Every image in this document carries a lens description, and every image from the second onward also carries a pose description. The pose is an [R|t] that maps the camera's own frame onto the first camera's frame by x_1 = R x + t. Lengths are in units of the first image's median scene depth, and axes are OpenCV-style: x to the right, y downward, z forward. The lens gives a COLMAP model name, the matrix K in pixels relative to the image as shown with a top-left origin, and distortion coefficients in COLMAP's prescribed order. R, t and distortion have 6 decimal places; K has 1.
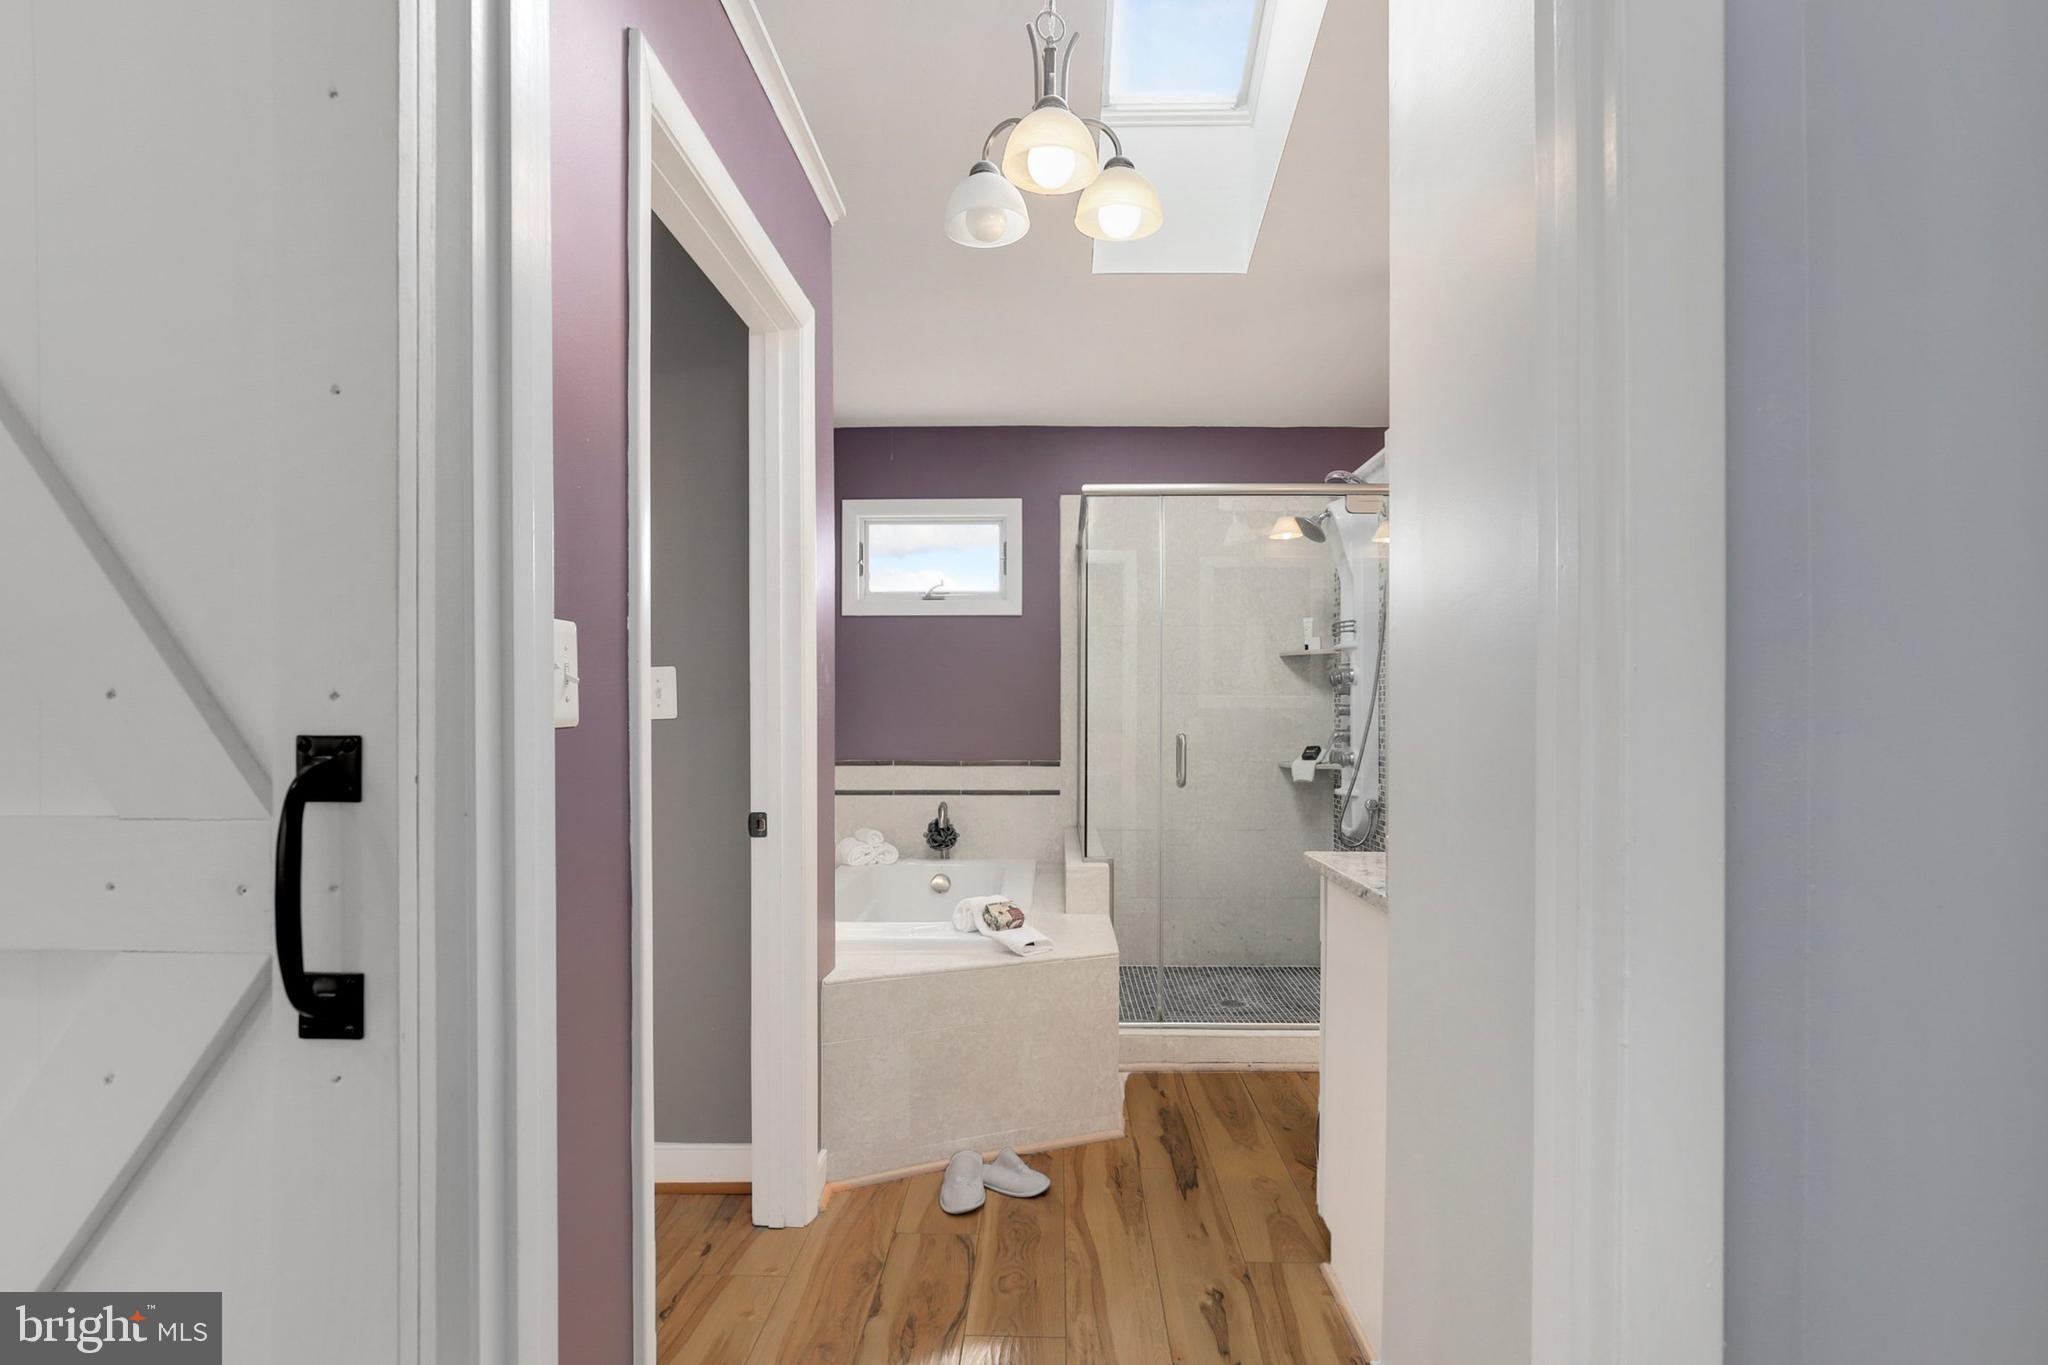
lens RADIAL K [[996.4, 0, 1031.0], [0, 996.4, 672.7], [0, 0, 1]] dist [-0.032563, -0.000432]
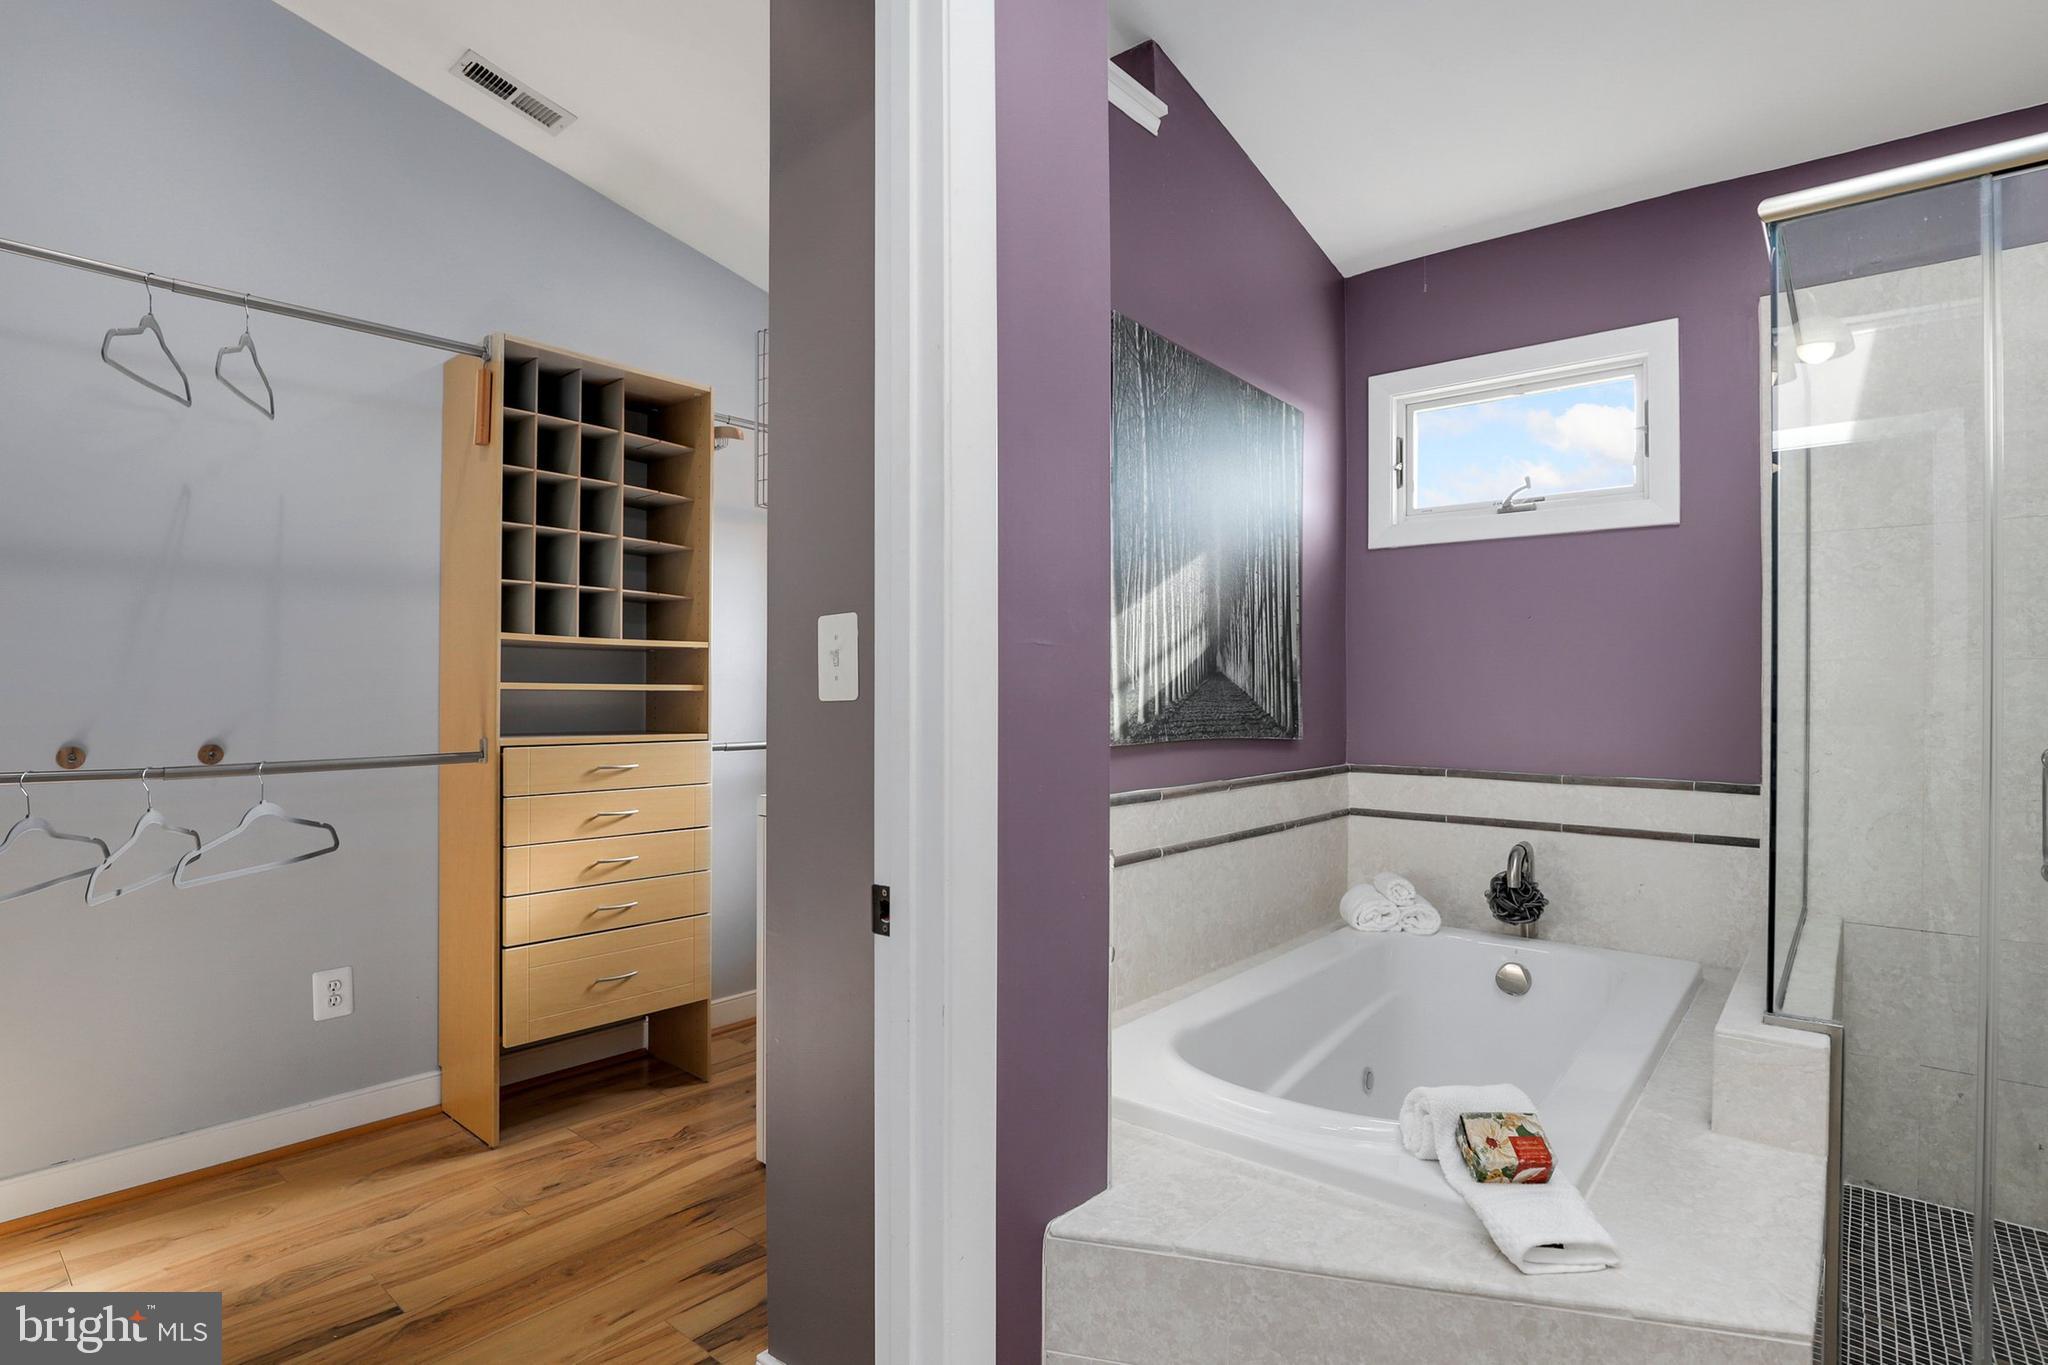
lens RADIAL K [[996.4, 0, 1031.0], [0, 996.4, 672.7], [0, 0, 1]] dist [-0.032563, -0.000432]
pose [[0.775681, -0.007089, -0.631086, 0.059518], [0.019730, 0.999721, 0.013021, 0.013498], [0.630817, -0.022552, 0.775604, 0.354373]]
